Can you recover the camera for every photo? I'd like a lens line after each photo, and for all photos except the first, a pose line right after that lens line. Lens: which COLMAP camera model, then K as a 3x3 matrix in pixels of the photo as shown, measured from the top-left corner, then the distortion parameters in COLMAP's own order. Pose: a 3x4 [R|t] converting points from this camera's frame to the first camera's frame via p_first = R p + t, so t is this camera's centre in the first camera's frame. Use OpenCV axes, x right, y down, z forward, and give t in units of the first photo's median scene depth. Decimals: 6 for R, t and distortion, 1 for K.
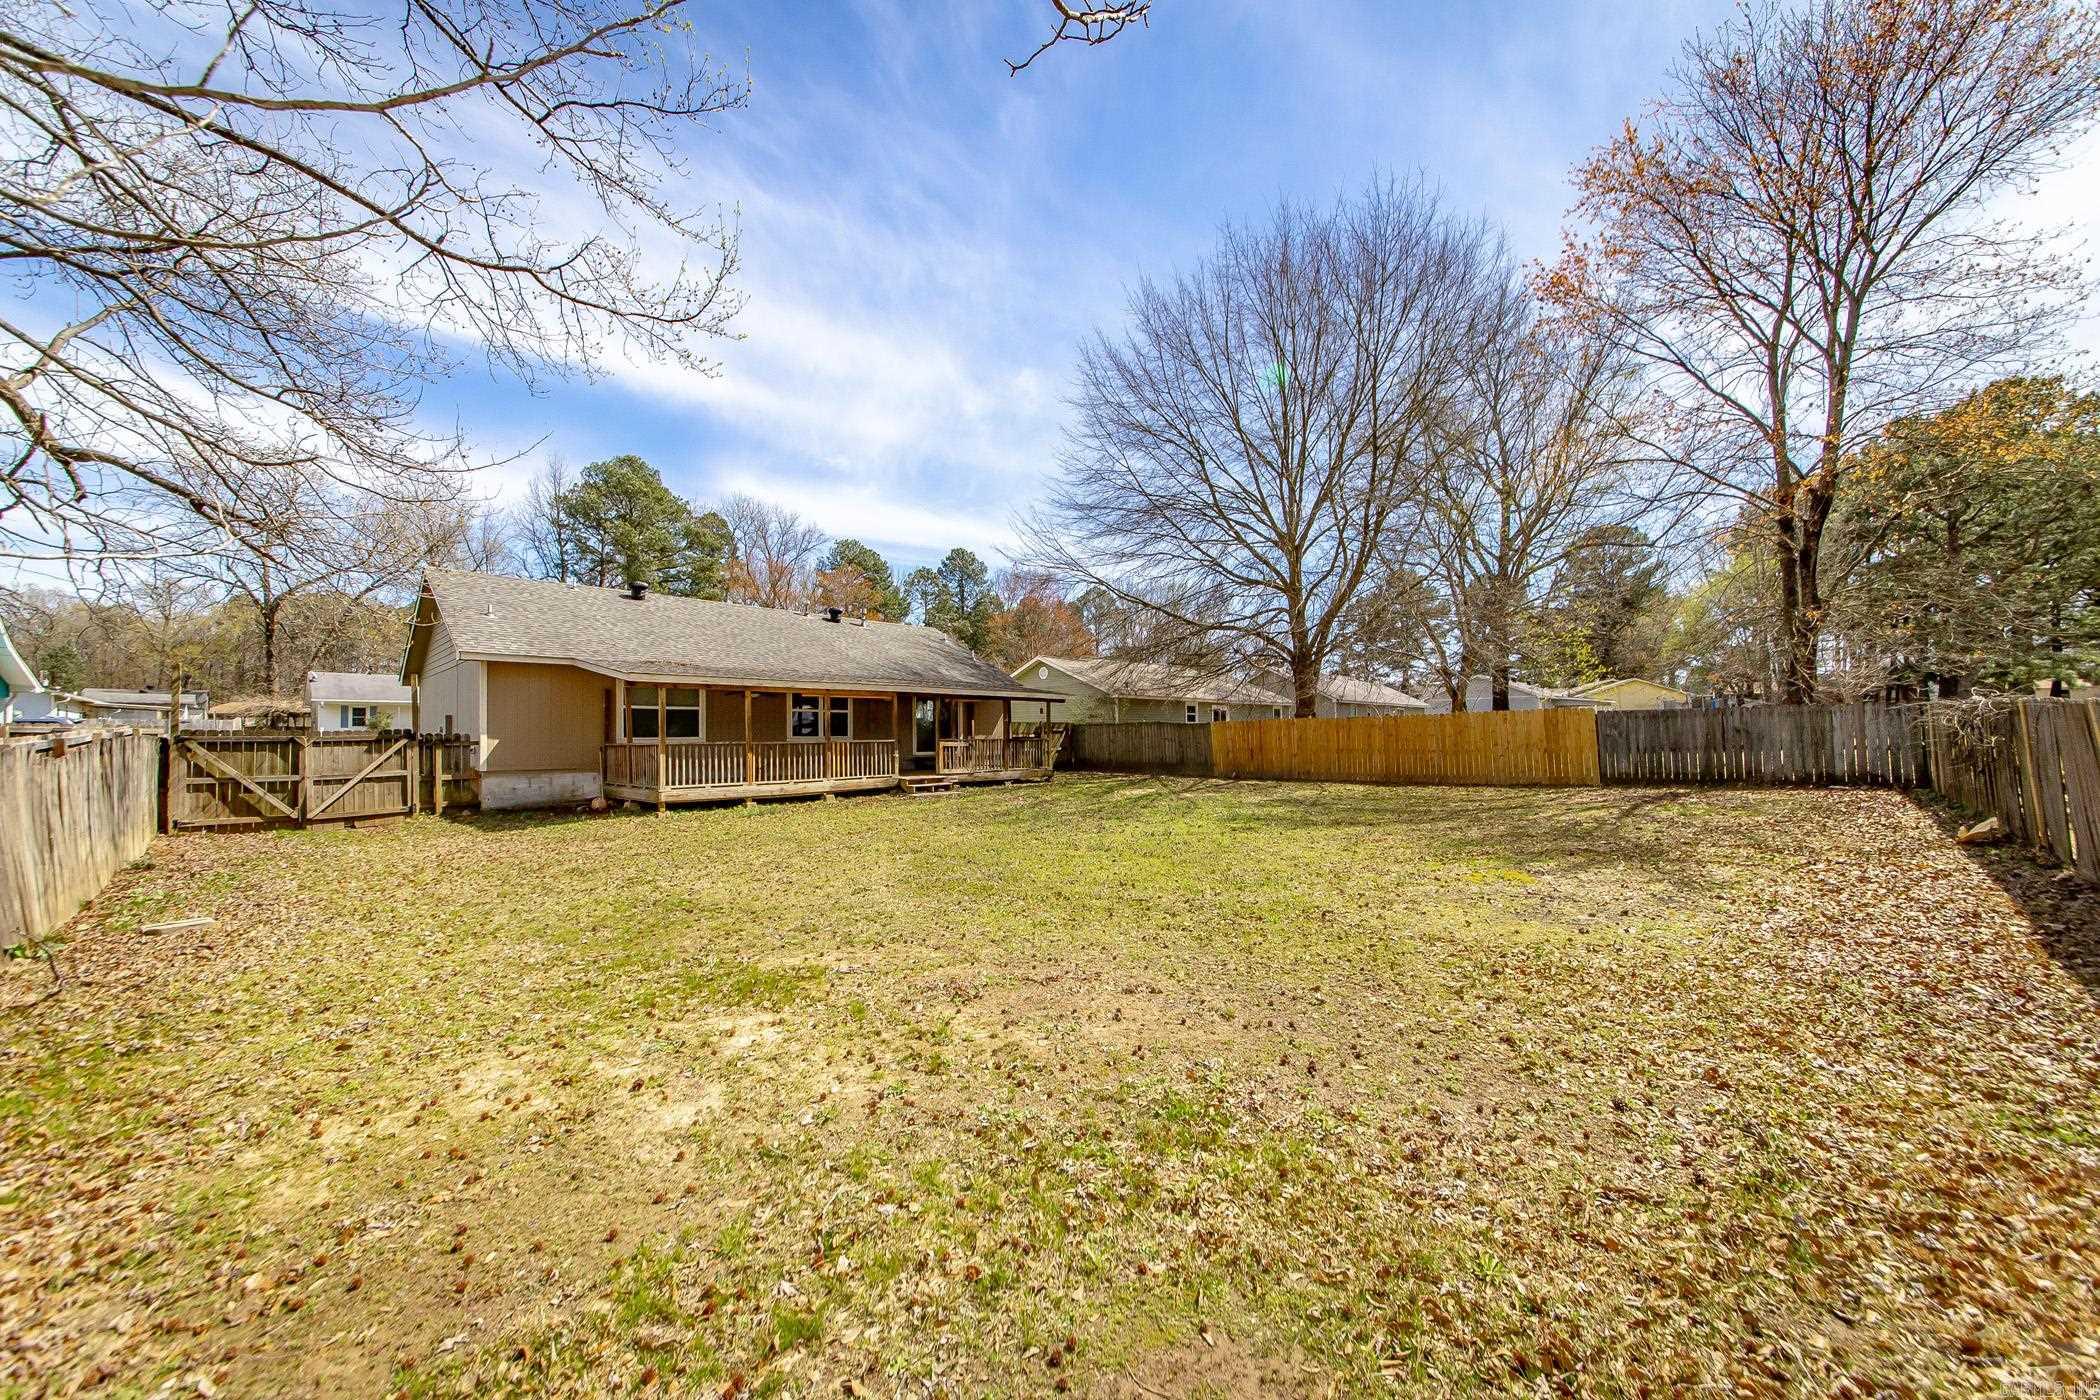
lens RADIAL K [[747.4, 0, 1050.0], [0, 747.4, 700.0], [0, 0, 1]] dist [-0.000389, -0.000054]
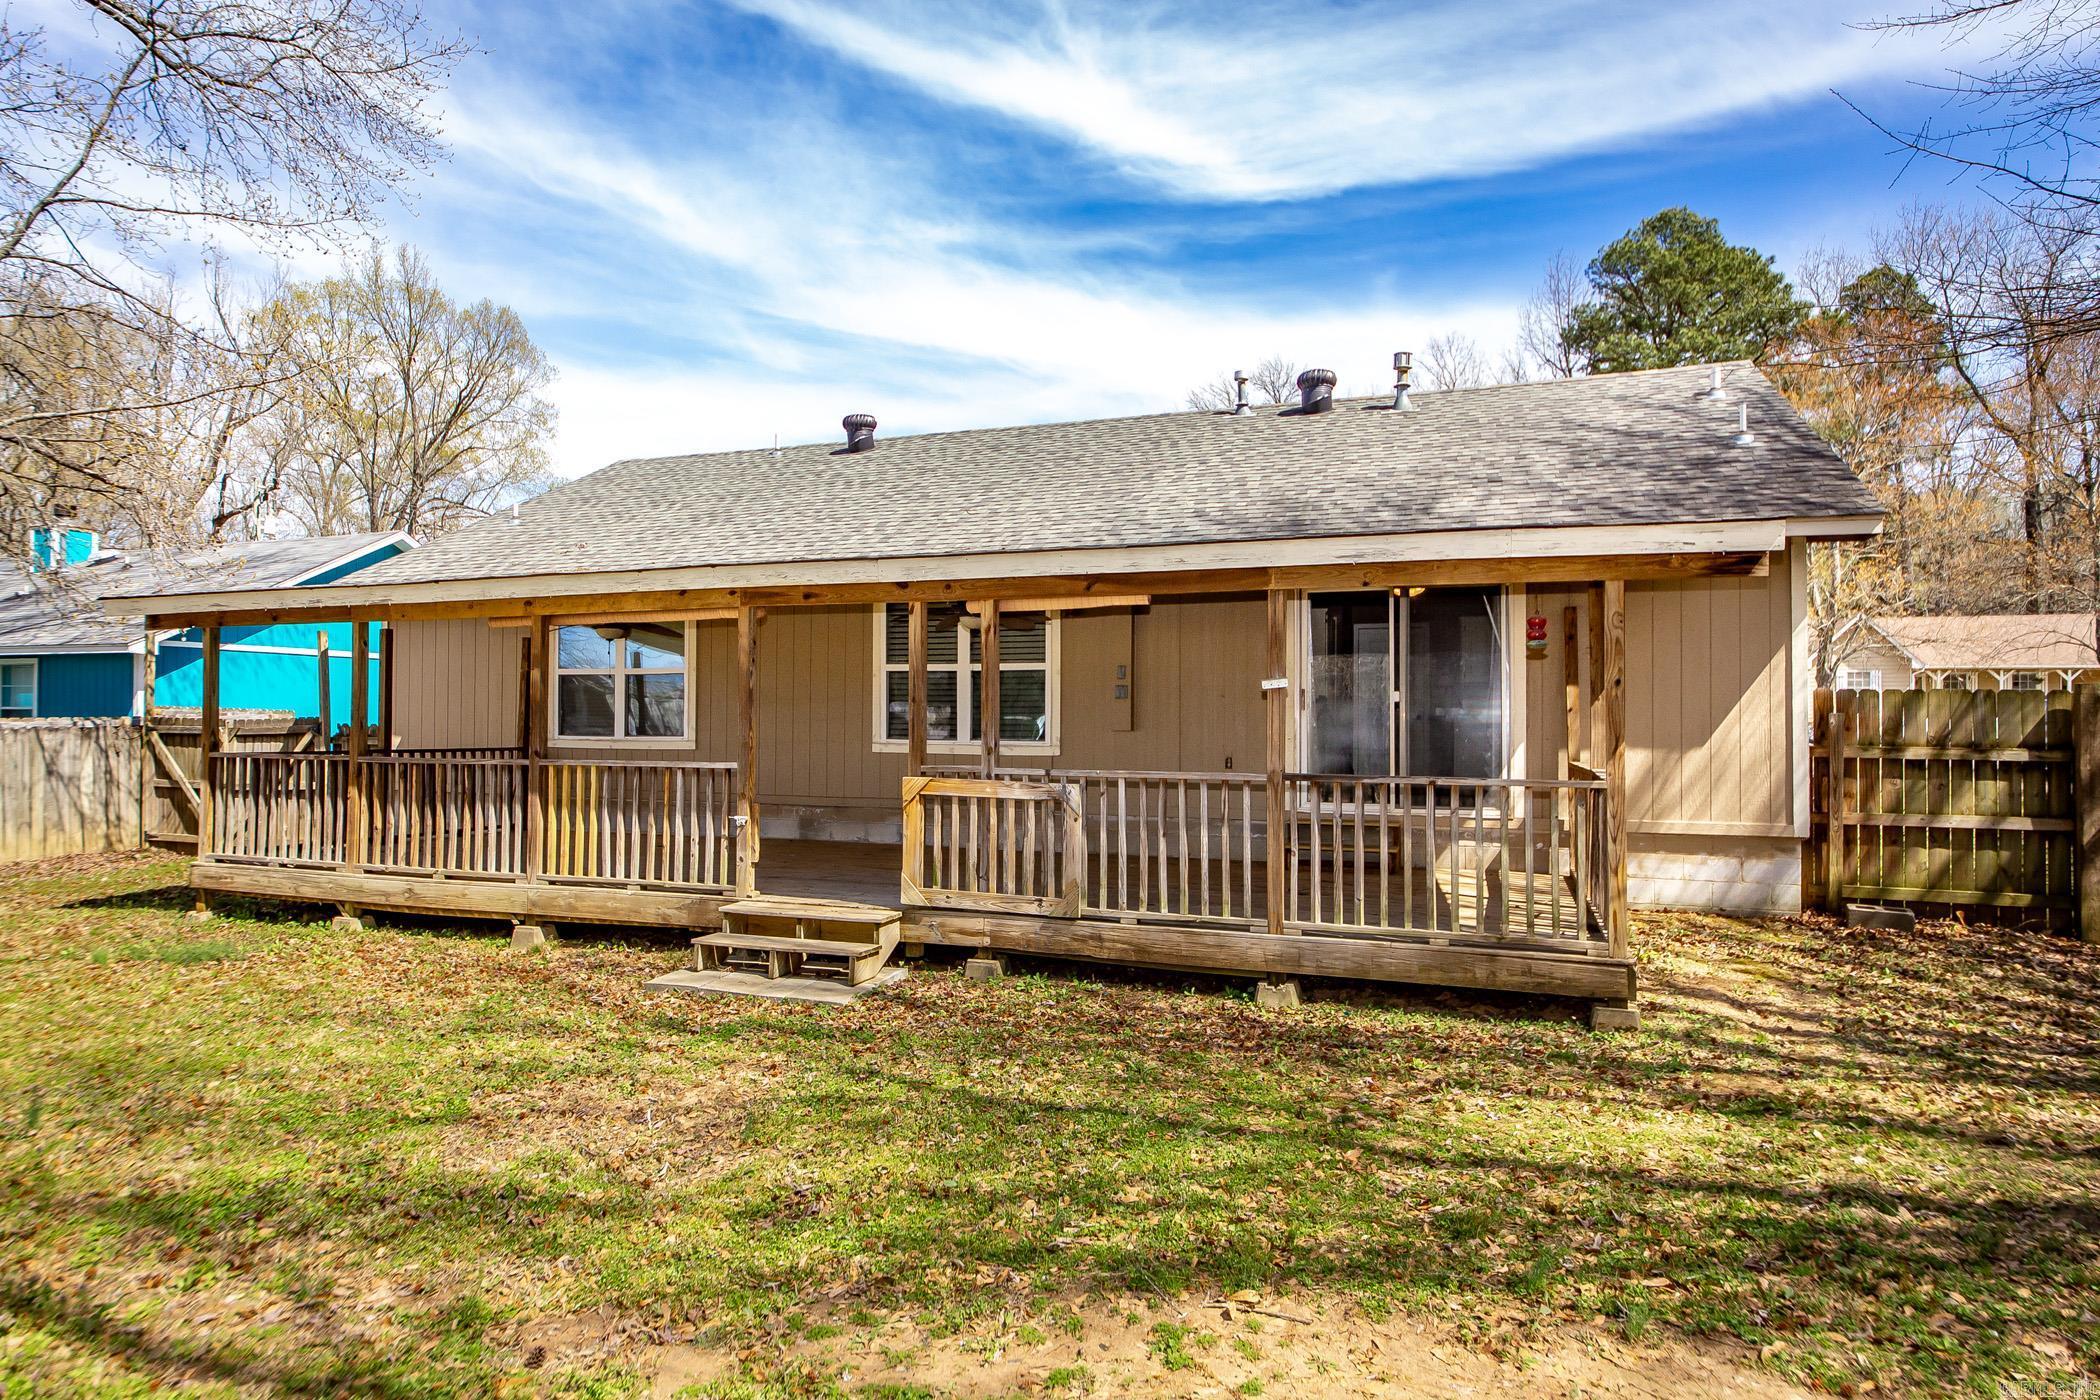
lens RADIAL K [[1179.5, 0, 1050.0], [0, 1179.5, 700.0], [0, 0, 1]] dist [0.000169, 0.000121]
pose [[0.401995, -0.003892, -0.915633, 0.255498], [0.039845, 0.999118, 0.013246, 0.030212], [0.914774, -0.041808, 0.401796, 0.967601]]
